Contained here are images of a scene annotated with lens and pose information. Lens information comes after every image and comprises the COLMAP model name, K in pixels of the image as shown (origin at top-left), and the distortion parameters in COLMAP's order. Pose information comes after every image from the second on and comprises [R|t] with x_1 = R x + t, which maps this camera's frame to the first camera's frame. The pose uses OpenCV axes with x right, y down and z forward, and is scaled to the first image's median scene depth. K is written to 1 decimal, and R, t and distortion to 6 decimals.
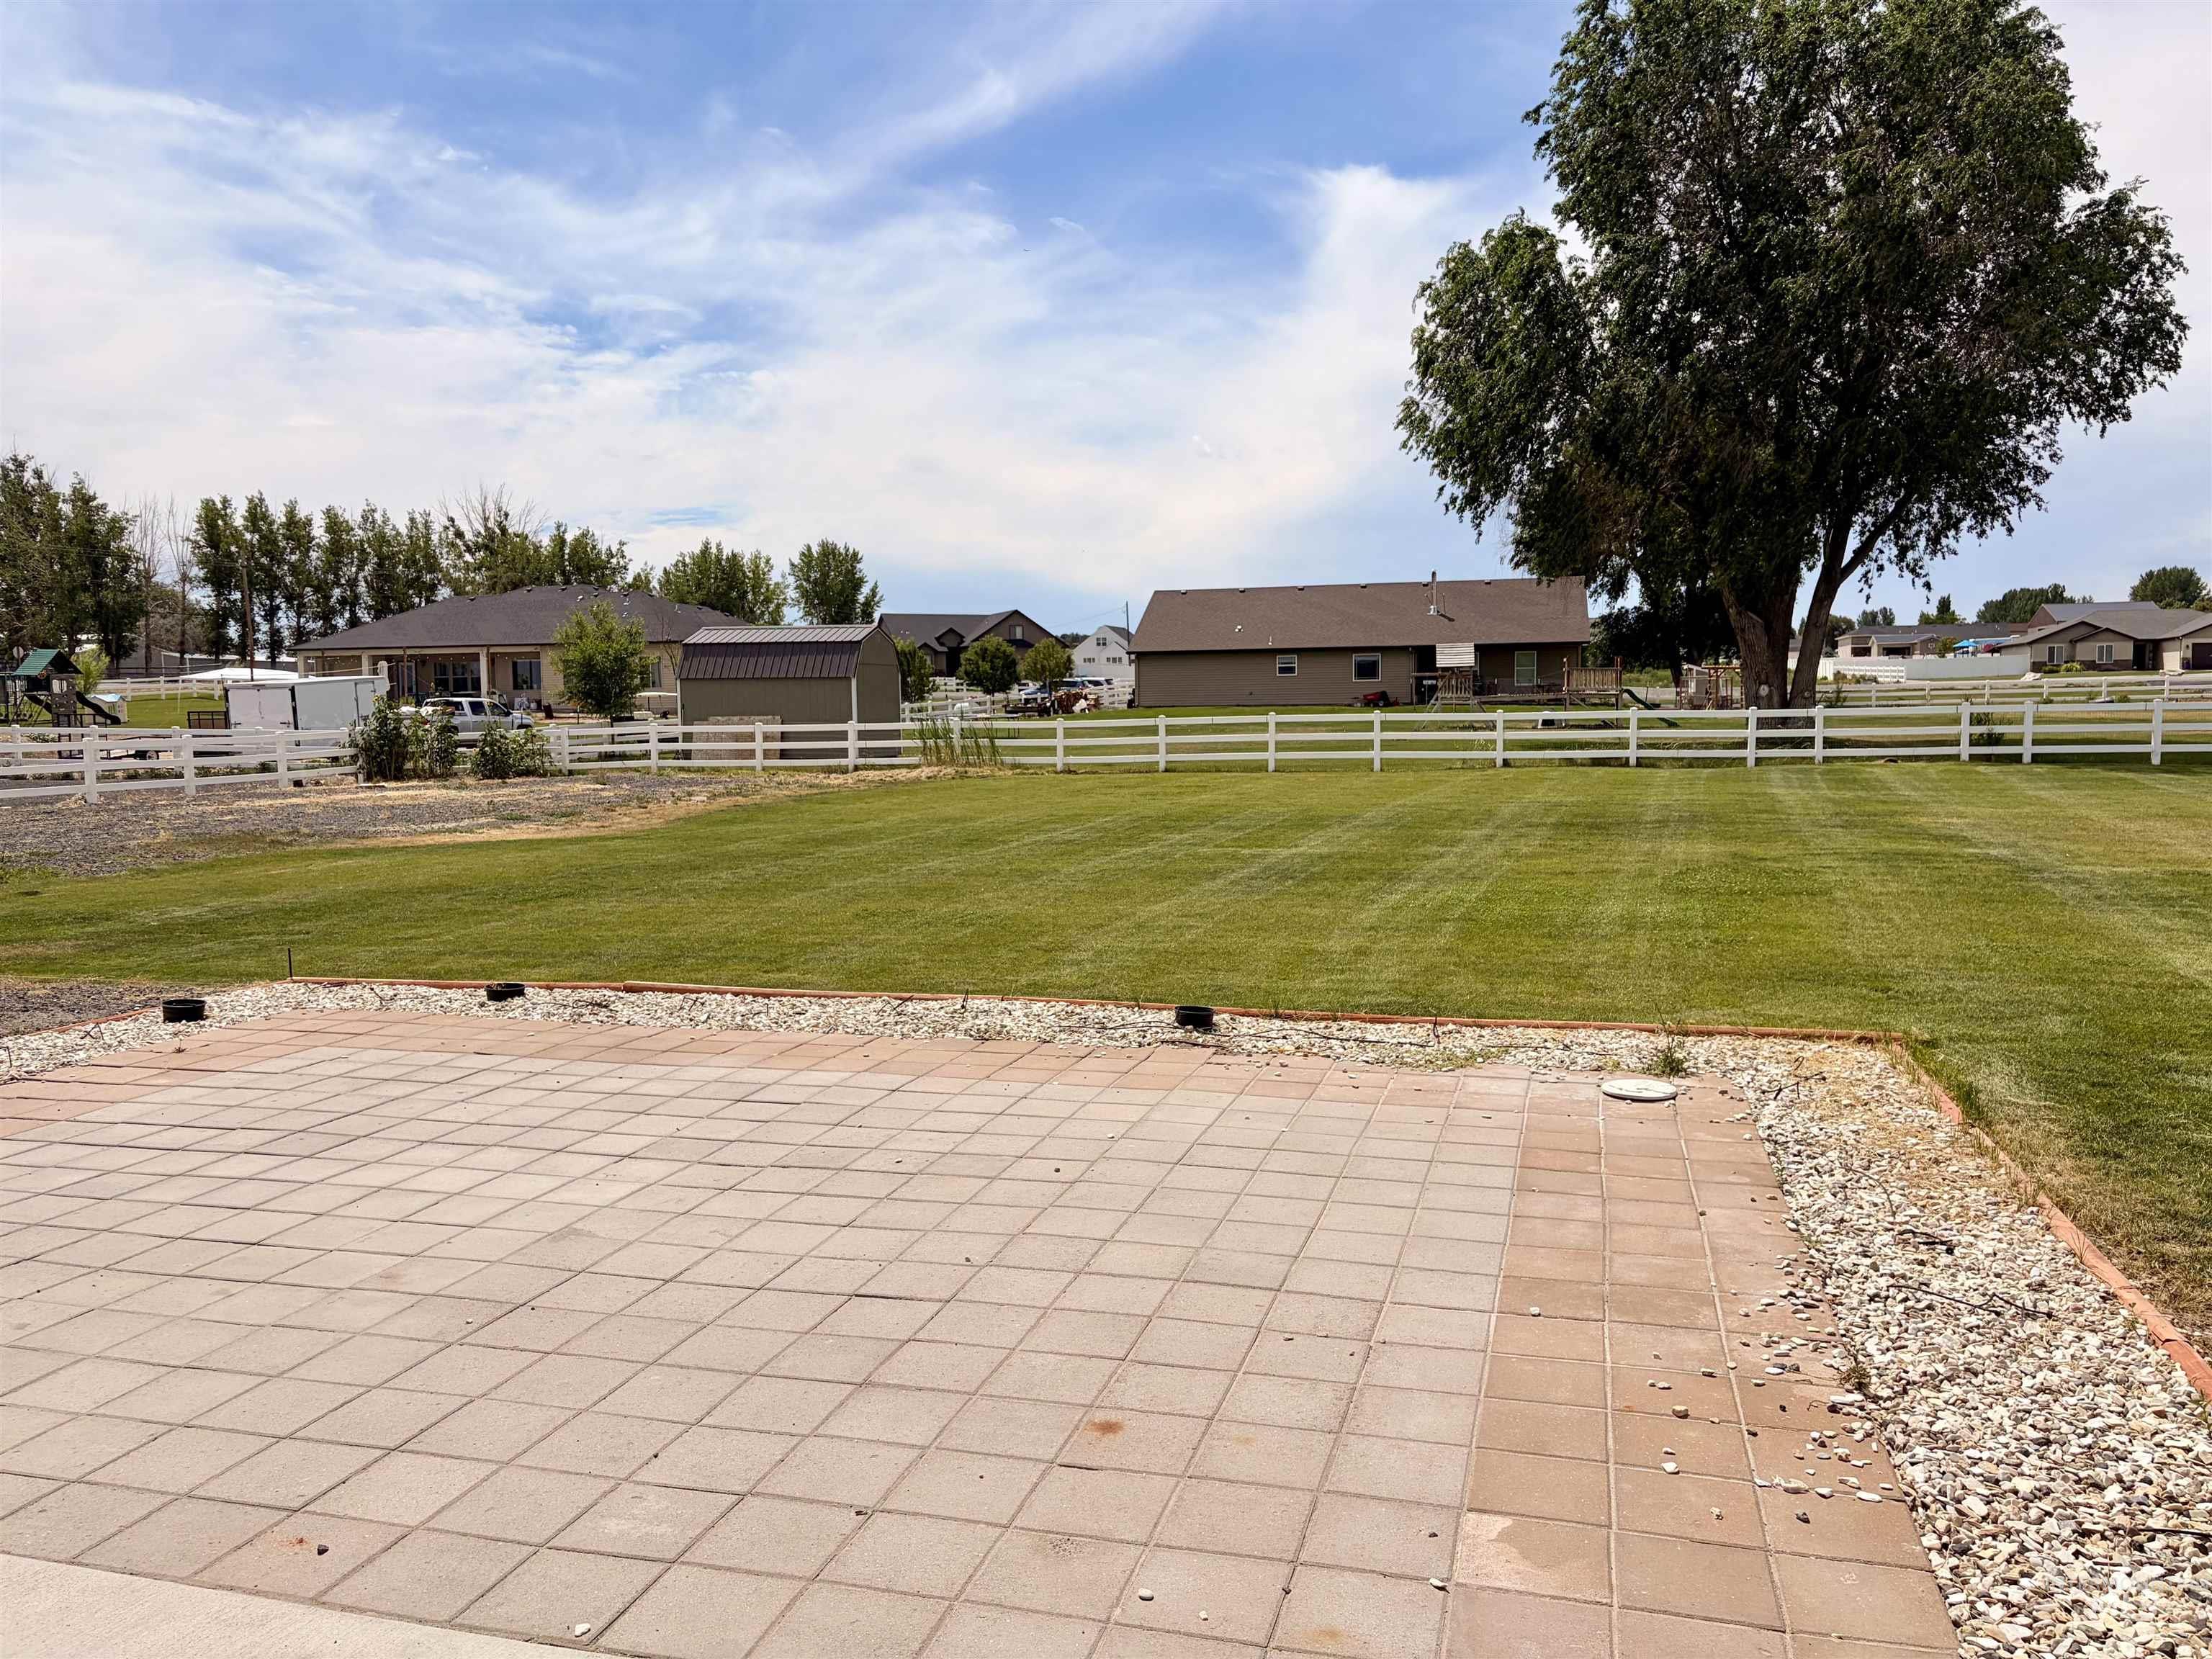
lens RADIAL K [[1675.4, 0, 1106.0], [0, 1675.4, 829.5], [0, 0, 1]] dist [0.009136, 0.002781]
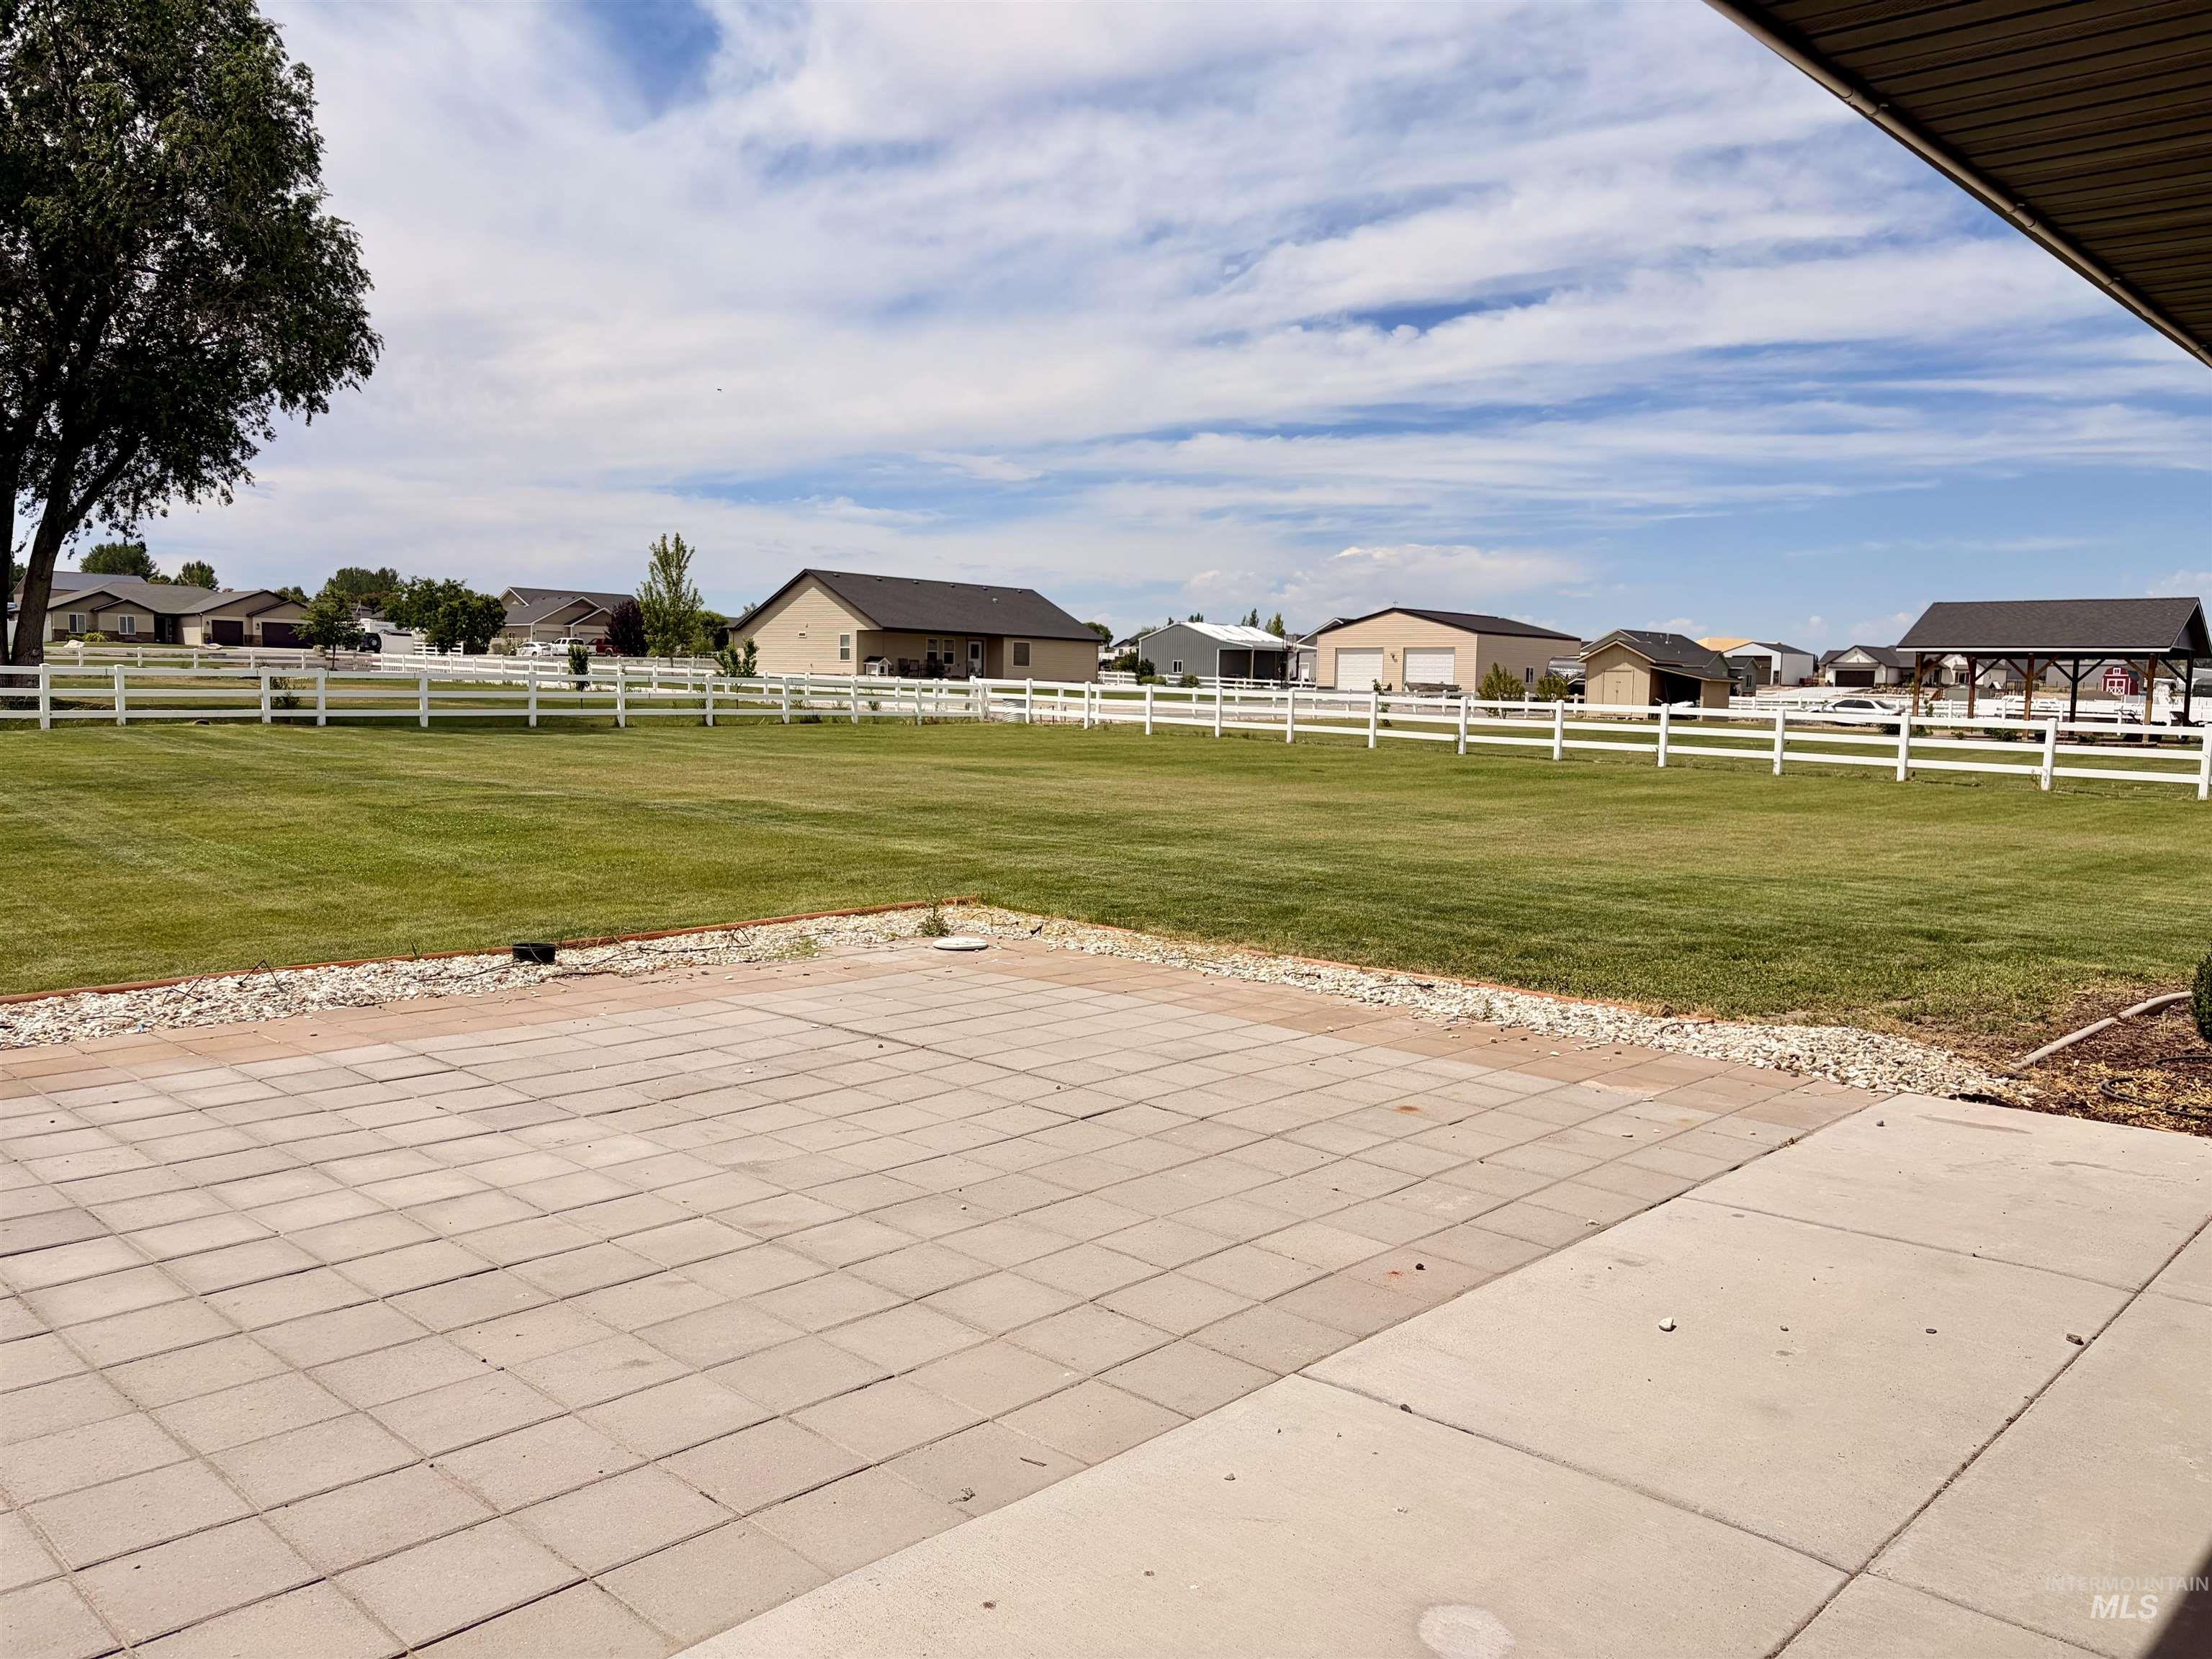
lens RADIAL K [[1671.8, 0, 1106.0], [0, 1671.8, 829.5], [0, 0, 1]] dist [0.048767, -0.047692]
pose [[0.462452, -0.052583, 0.885084, -0.381715], [0.038841, 0.998483, 0.039026, 0.008737], [-0.885793, 0.016330, 0.463793, 0.139612]]
